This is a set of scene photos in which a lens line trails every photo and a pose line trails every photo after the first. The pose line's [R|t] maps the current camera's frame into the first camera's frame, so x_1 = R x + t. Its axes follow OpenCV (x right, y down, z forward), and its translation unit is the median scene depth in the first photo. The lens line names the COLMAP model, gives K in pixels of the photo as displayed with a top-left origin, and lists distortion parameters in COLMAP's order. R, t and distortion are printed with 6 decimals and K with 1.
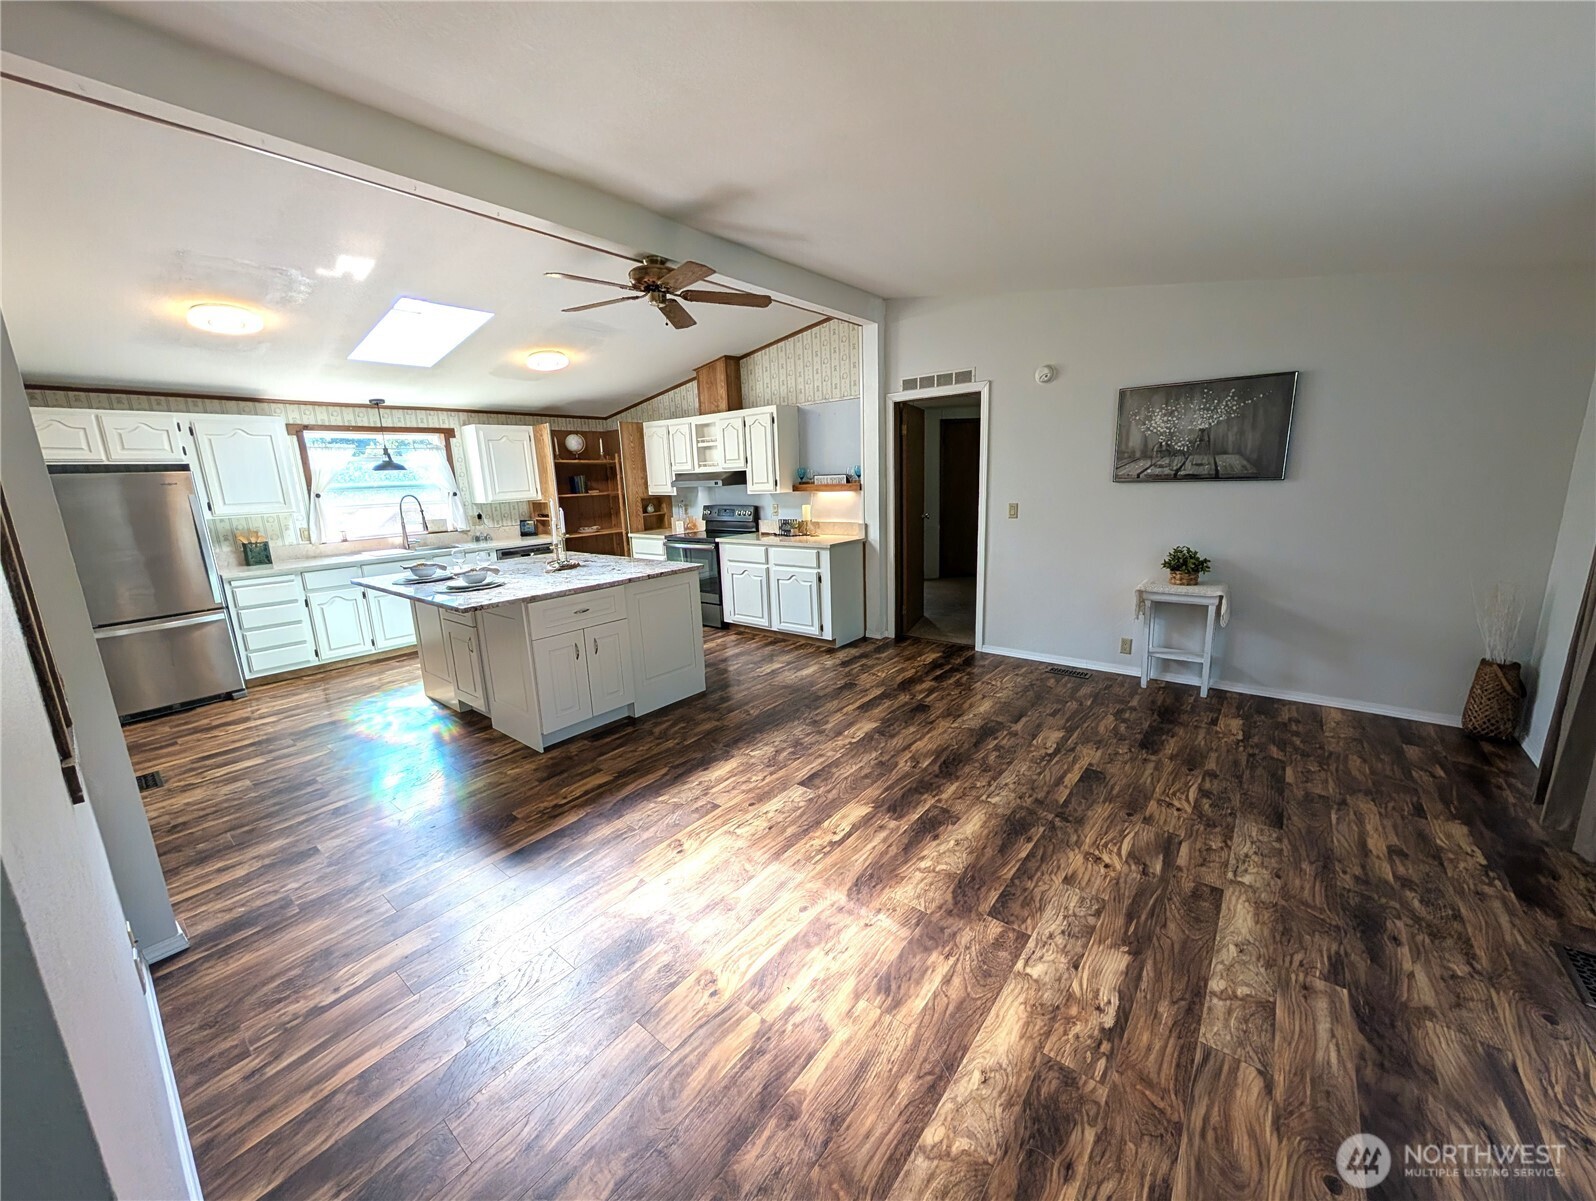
lens RADIAL K [[610.3, 0, 792.8], [0, 610.3, 595.6], [0, 0, 1]] dist [0.001341, 0.000319]
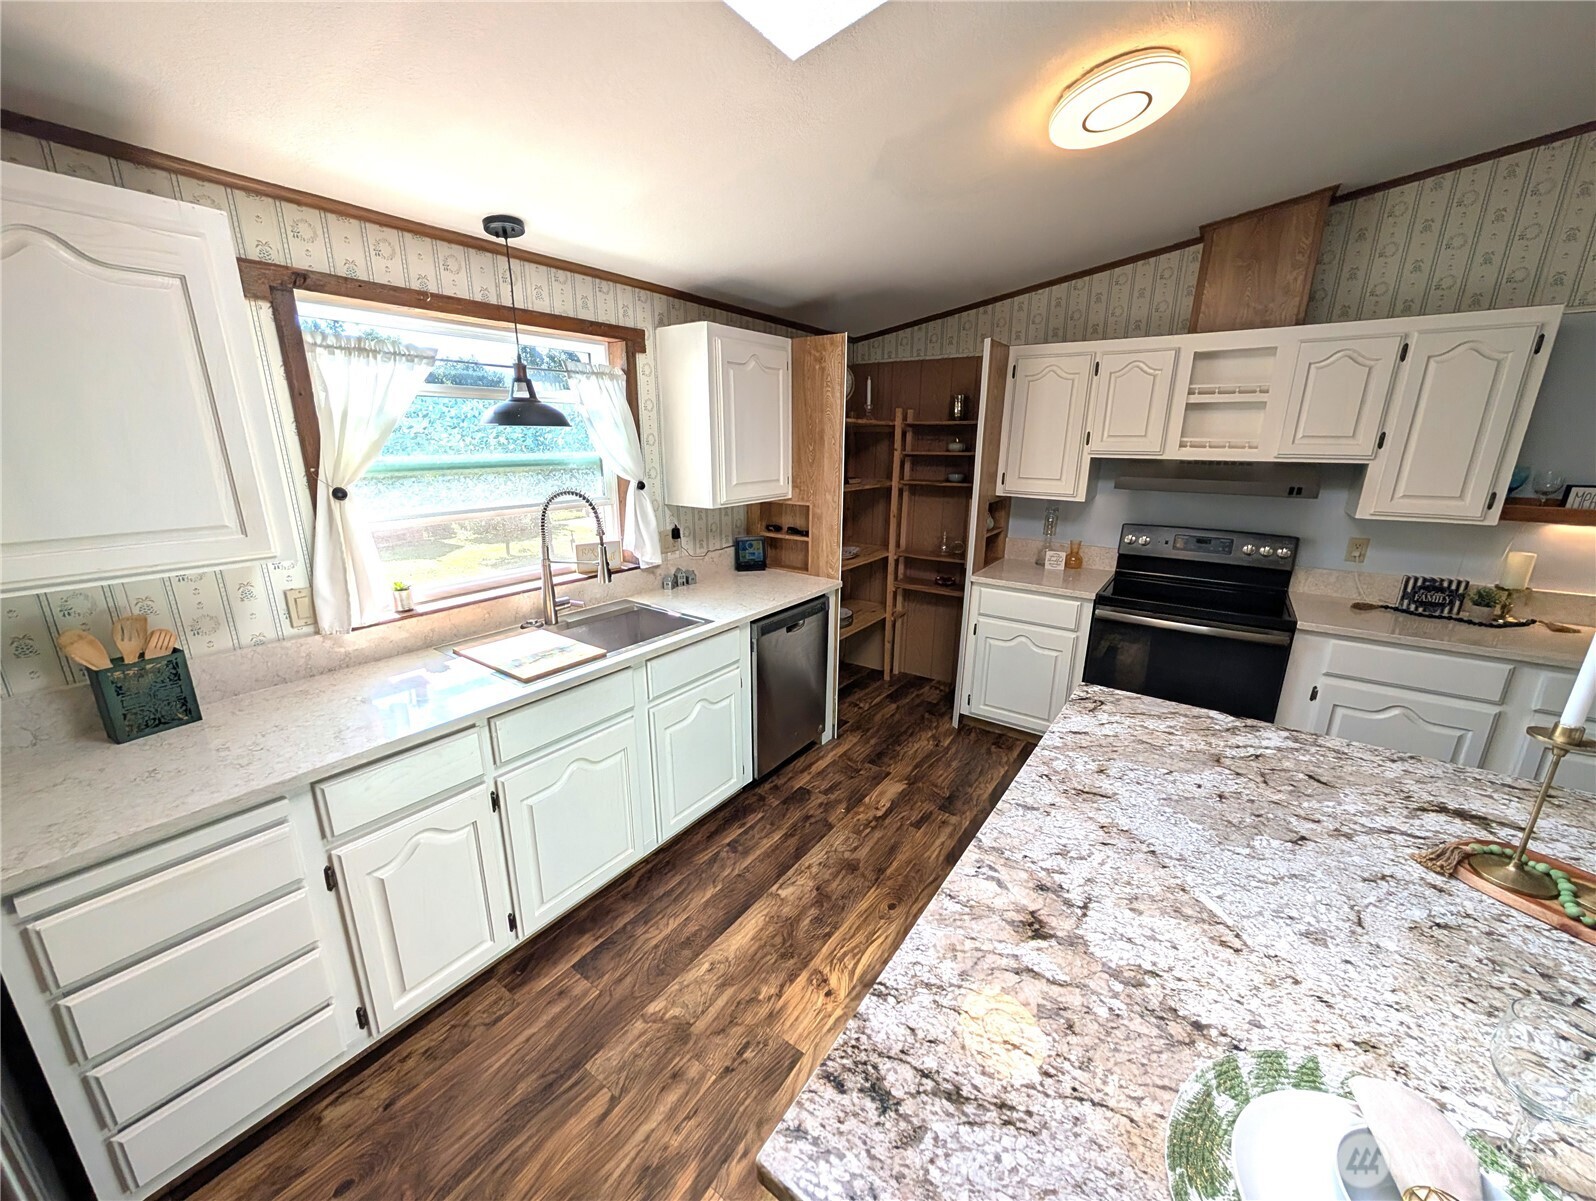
lens RADIAL K [[610.3, 0, 794.5], [0, 610.3, 598.5], [0, 0, 1]] dist [0.001341, 0.000319]
pose [[0.996785, 0.026838, 0.075498, -0.492700], [-0.031443, 0.997673, 0.060491, -0.119762], [-0.073699, -0.062670, 0.995309, 0.574770]]
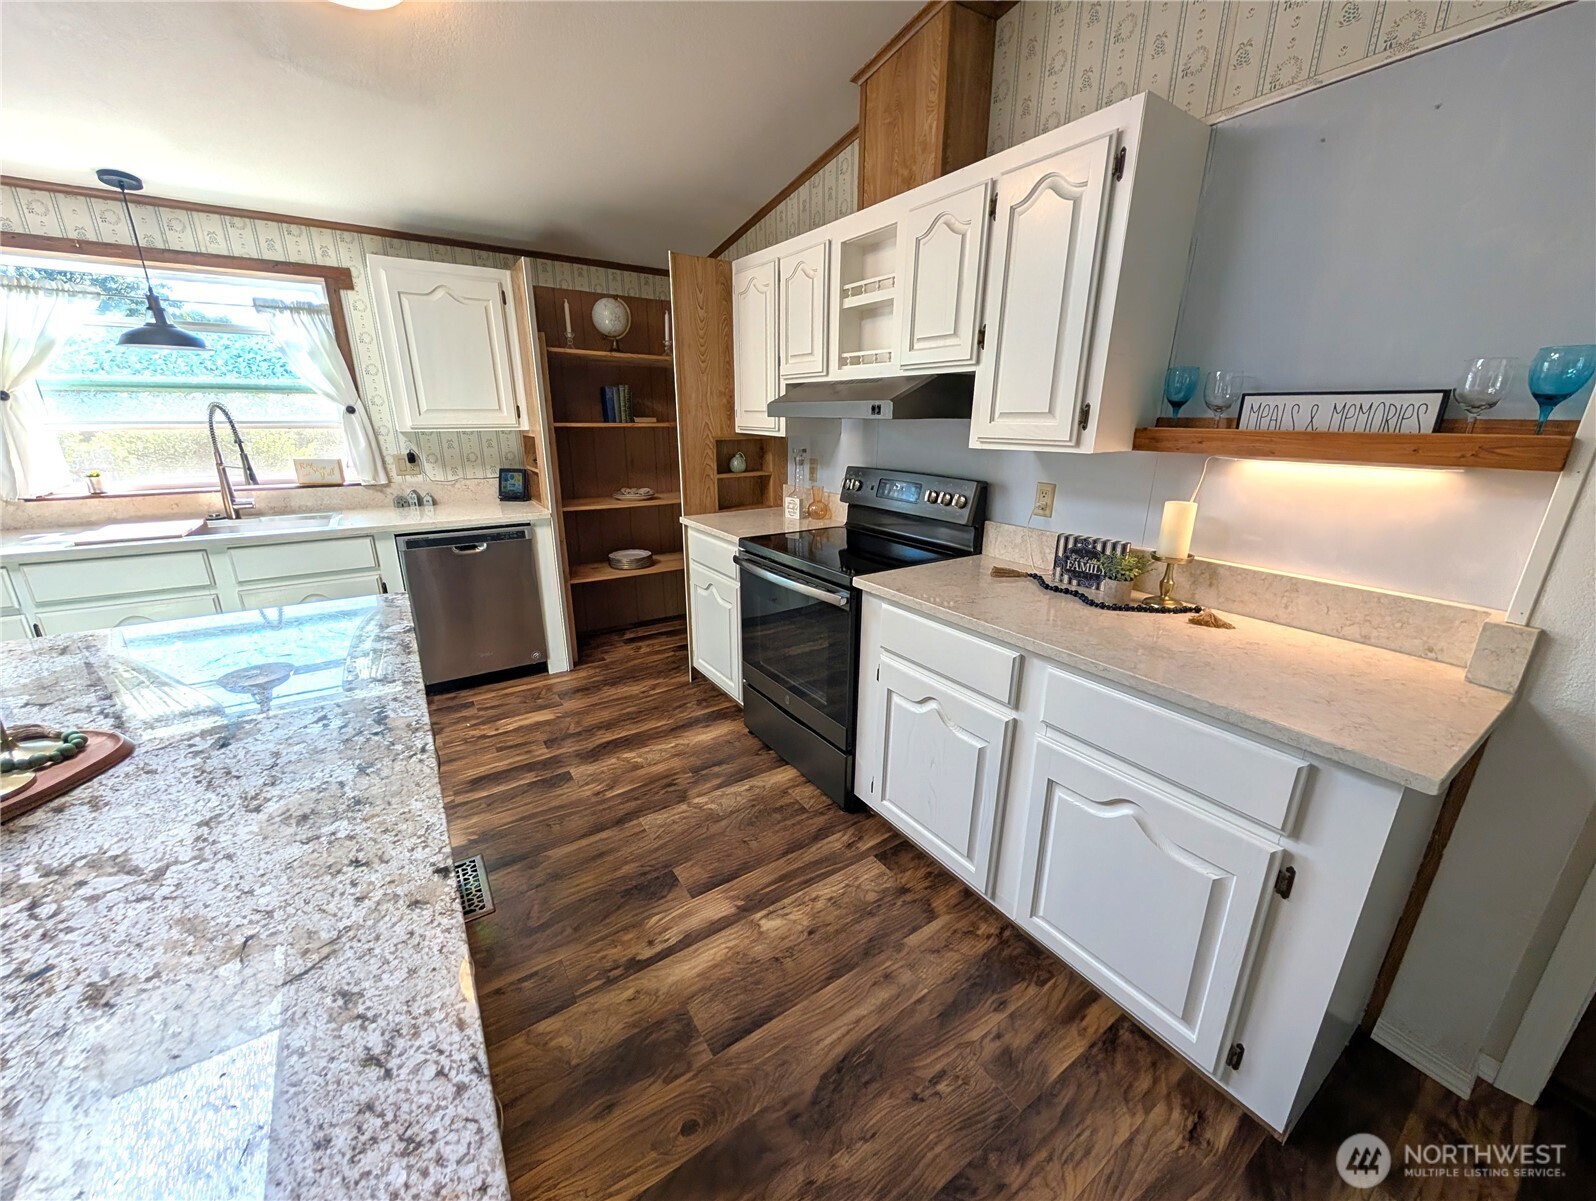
lens RADIAL K [[610.3, 0, 789.8], [0, 610.3, 597.1], [0, 0, 1]] dist [0.001341, 0.000319]
pose [[0.953182, 0.129682, -0.273180, -0.064386], [-0.102417, 0.988431, 0.111868, -0.112068], [0.284526, -0.078652, 0.955436, 0.641535]]
